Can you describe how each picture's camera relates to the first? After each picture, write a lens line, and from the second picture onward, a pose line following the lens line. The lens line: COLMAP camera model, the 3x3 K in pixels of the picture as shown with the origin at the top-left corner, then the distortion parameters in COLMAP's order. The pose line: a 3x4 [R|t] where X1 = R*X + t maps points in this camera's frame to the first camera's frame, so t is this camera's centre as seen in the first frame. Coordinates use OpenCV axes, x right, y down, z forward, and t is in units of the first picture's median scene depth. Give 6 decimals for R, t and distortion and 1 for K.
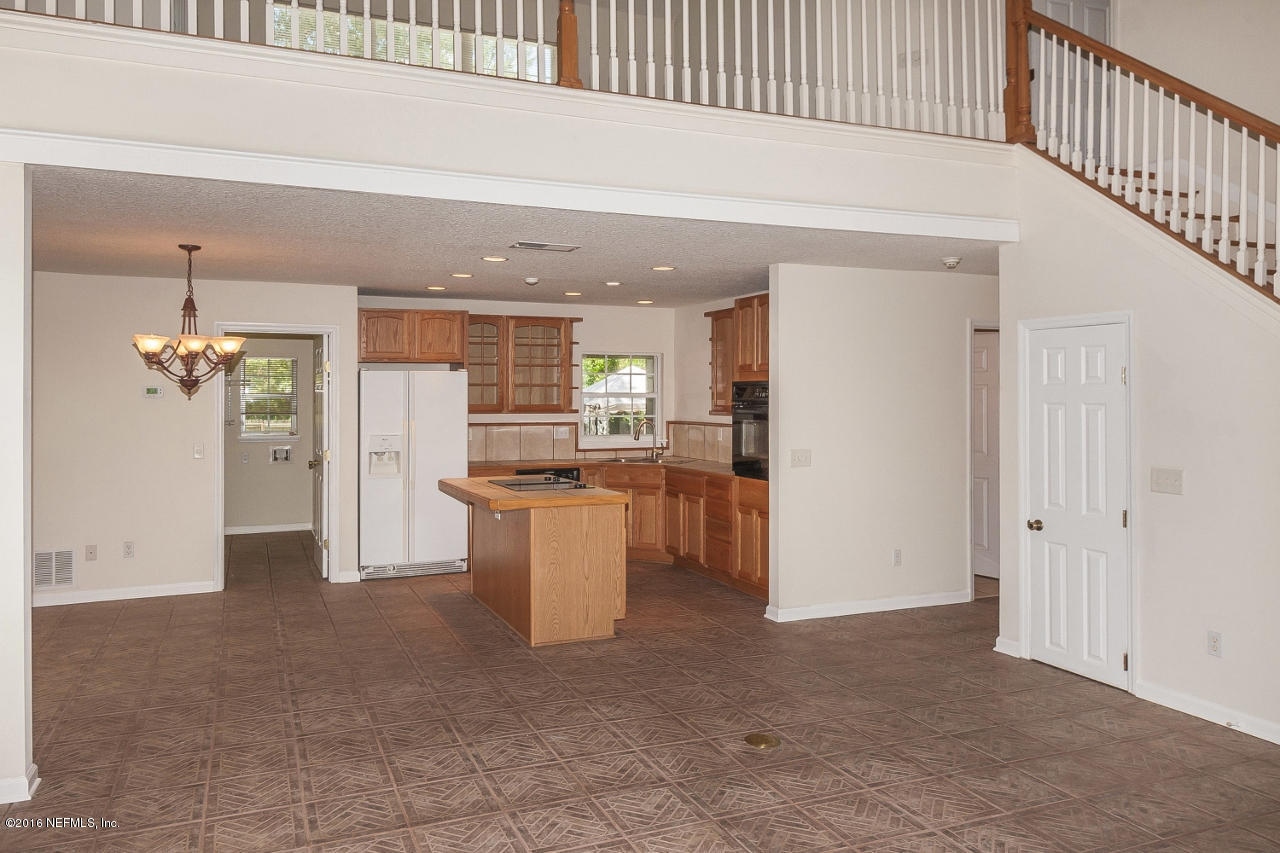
lens RADIAL K [[847.5, 0, 640.0], [0, 847.5, 426.5], [0, 0, 1]] dist [0.000014, -0.000012]
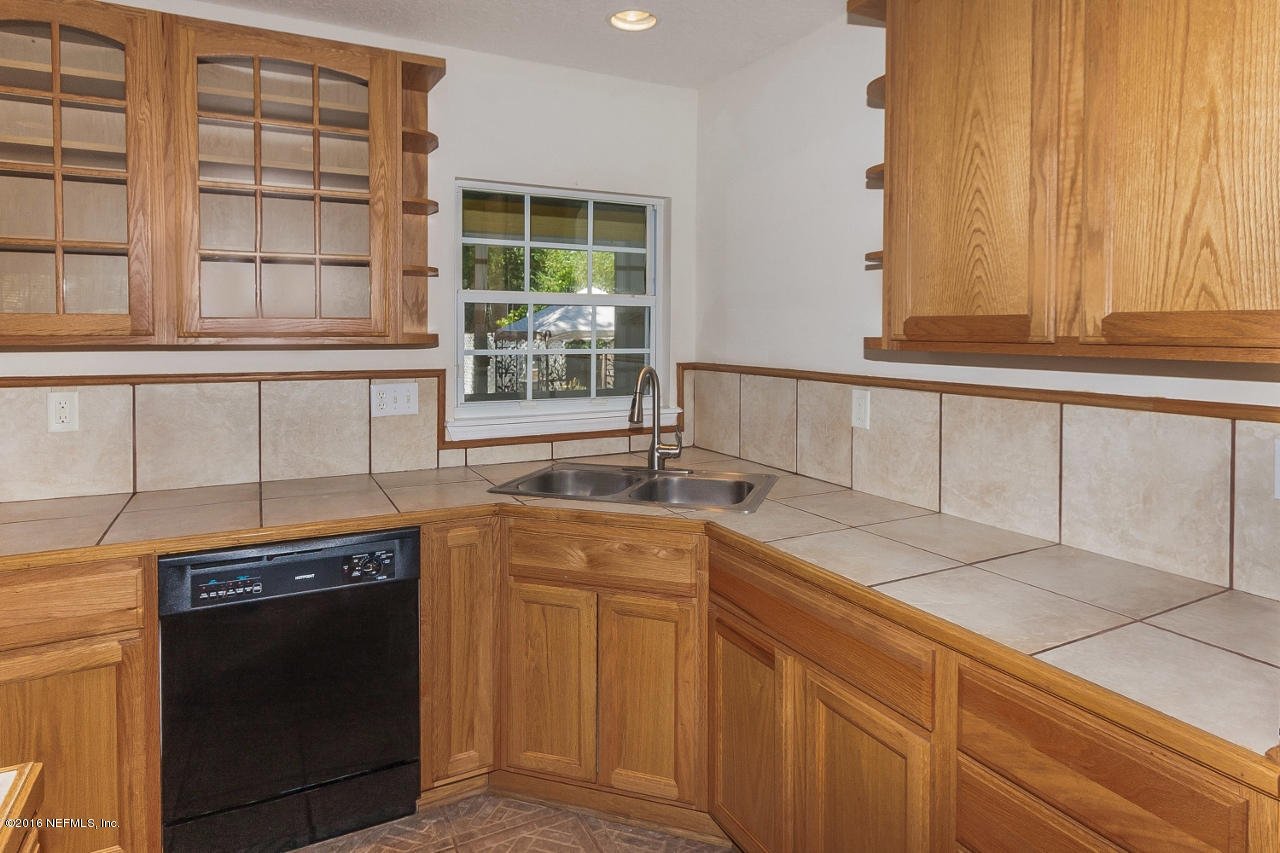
lens RADIAL K [[724.4, 0, 640.0], [0, 724.4, 426.5], [0, 0, 1]] dist [0.000181, -0.000004]
pose [[0.998577, 0.000580, 0.053325, -0.006294], [-0.005796, 0.995198, 0.097707, -0.010346], [-0.053013, -0.097877, 0.993786, 0.668329]]
